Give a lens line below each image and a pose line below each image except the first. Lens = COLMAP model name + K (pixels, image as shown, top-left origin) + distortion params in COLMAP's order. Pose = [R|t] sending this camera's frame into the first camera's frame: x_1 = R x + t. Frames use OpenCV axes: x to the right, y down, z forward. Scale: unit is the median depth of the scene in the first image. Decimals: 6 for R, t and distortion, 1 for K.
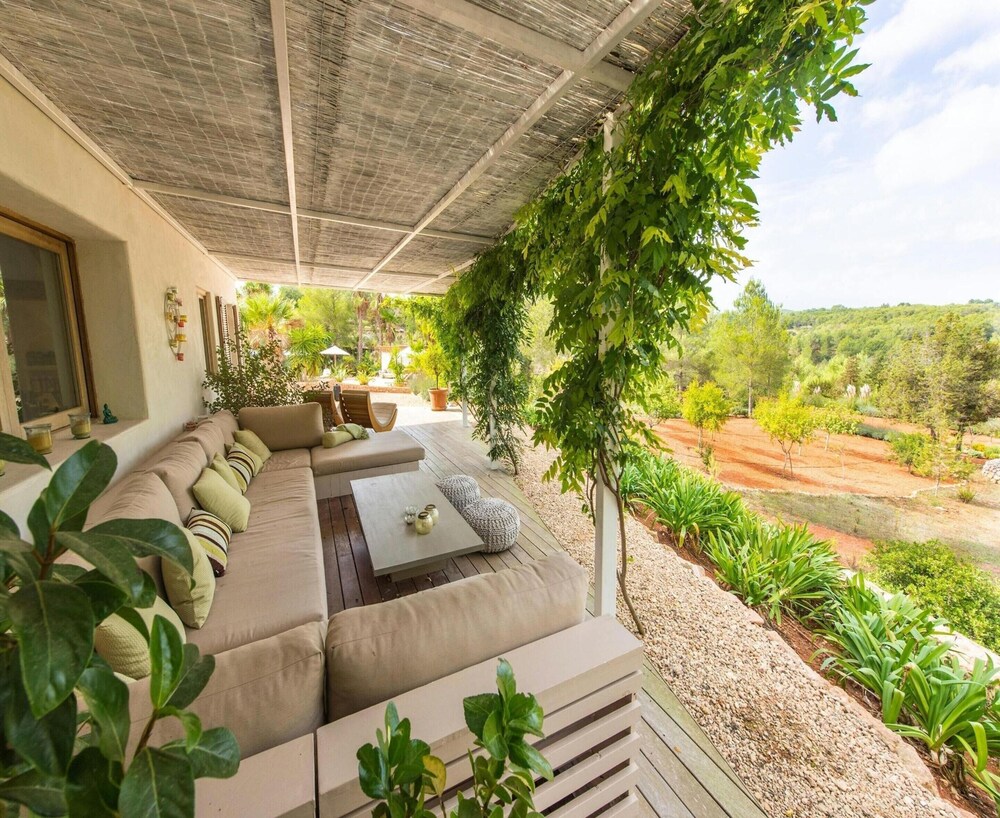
lens RADIAL K [[479.2, 0, 500.0], [0, 479.2, 409.0], [0, 0, 1]] dist [0.001972, 0.000131]
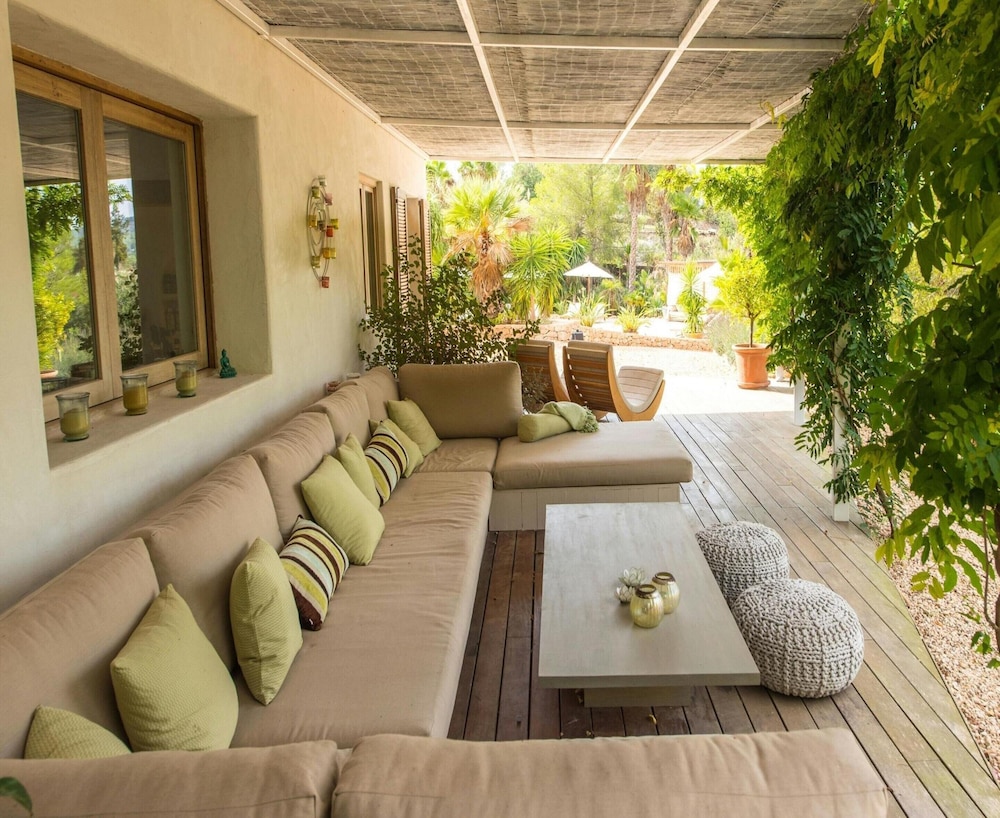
lens RADIAL K [[892.0, 0, 499.8], [0, 892.0, 343.9], [0, 0, 1]] dist [0.003812, -0.003580]
pose [[0.861053, 0.039362, -0.506990, 0.157184], [-0.056805, 0.998205, -0.018977, -0.014308], [0.505333, 0.045140, 0.861743, 0.070172]]
